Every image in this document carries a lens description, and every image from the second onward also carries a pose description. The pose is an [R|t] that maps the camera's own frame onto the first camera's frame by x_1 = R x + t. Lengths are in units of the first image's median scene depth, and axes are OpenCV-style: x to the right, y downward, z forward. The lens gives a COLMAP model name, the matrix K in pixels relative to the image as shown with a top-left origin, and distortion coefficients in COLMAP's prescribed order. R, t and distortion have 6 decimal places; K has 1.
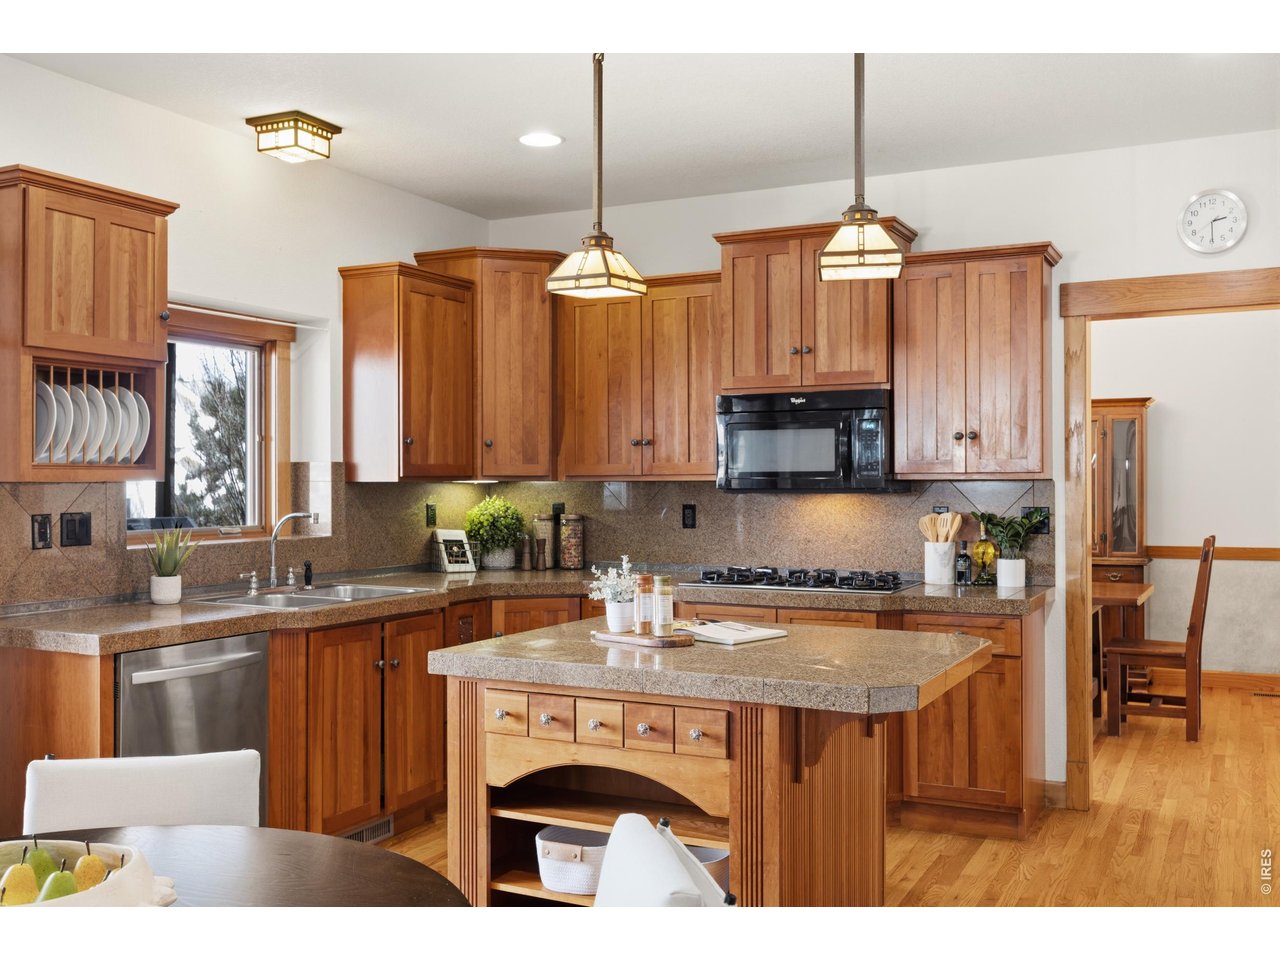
lens RADIAL K [[1191.4, 0, 641.8], [0, 1191.4, 476.2], [0, 0, 1]] dist [-0.038051, 0.000000]
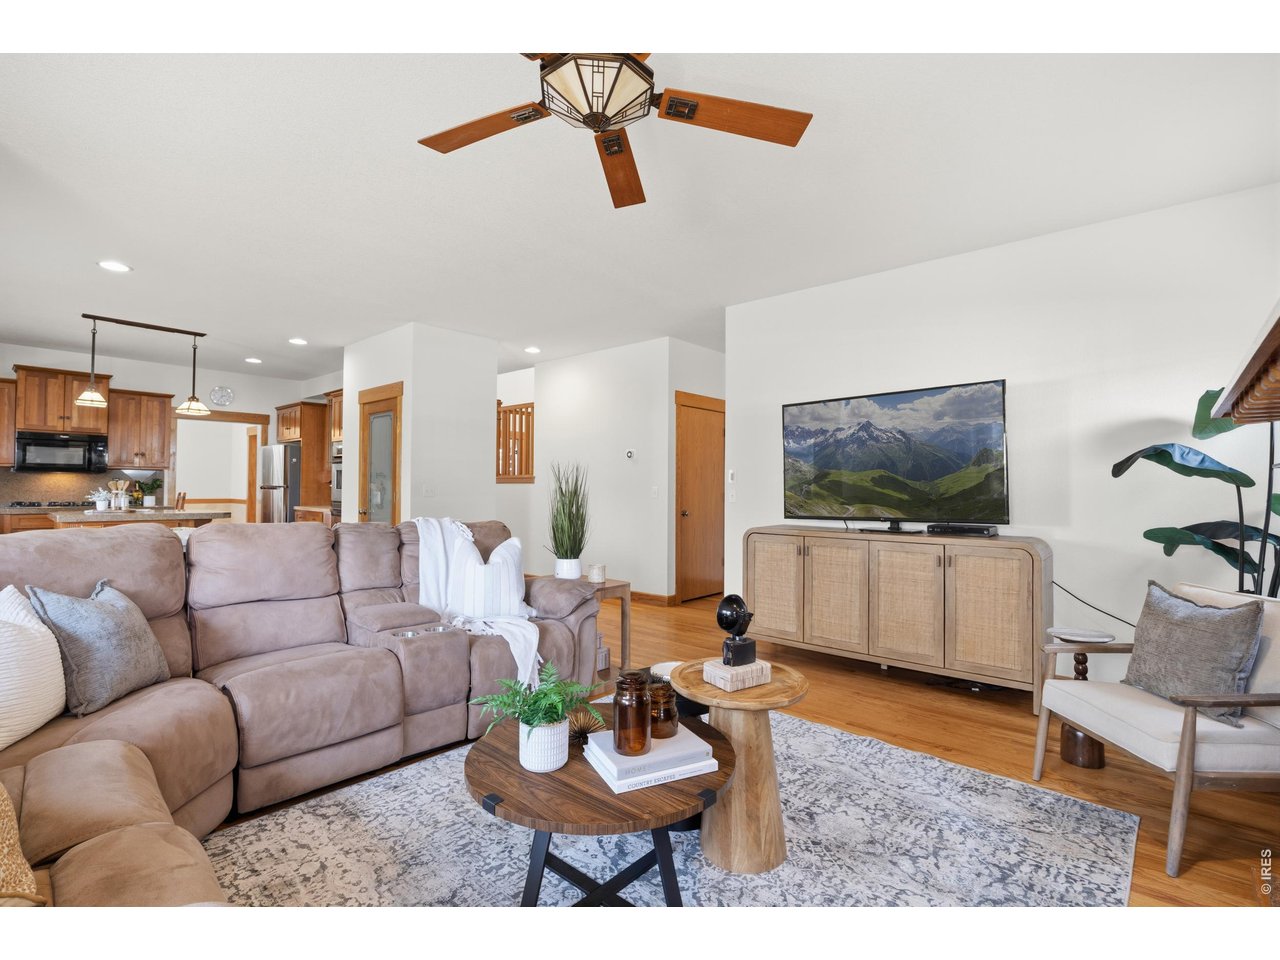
lens RADIAL K [[608.3, 0, 634.3], [0, 608.3, 478.1], [0, 0, 1]] dist [-0.006553, -0.000686]
pose [[0.251112, 0.014843, 0.967844, -0.826076], [-0.016507, 0.999803, -0.011051, 0.020493], [-0.967817, -0.013202, 0.251308, -0.537092]]
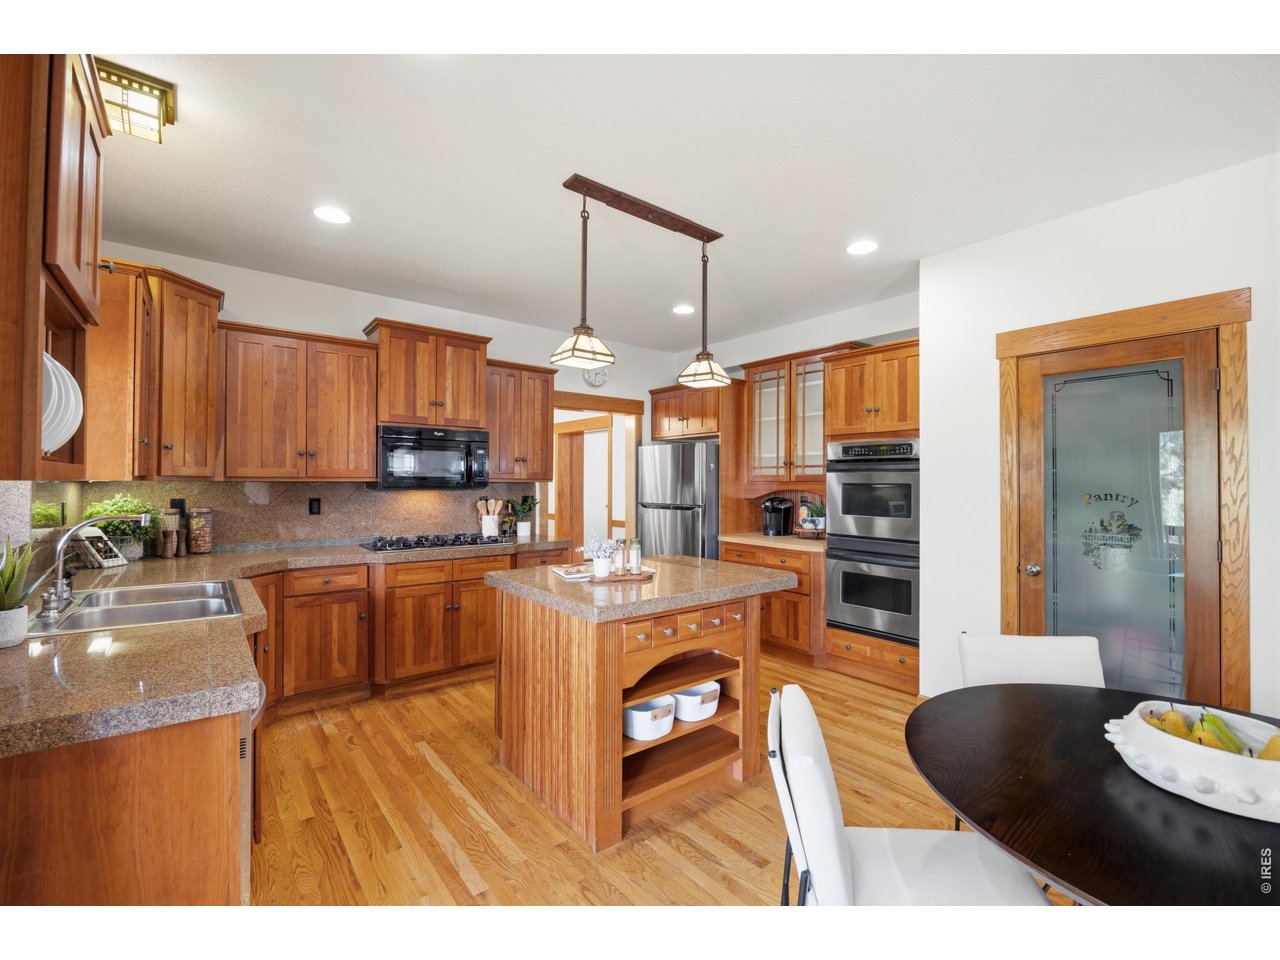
lens RADIAL K [[567.6, 0, 646.9], [0, 567.6, 483.2], [0, 0, 1]] dist [-0.013612, -0.000163]
pose [[0.409452, 0.001935, 0.912330, -0.462103], [-0.014069, 0.999892, 0.004193, -0.002331], [-0.912223, -0.014552, 0.409435, 0.407915]]
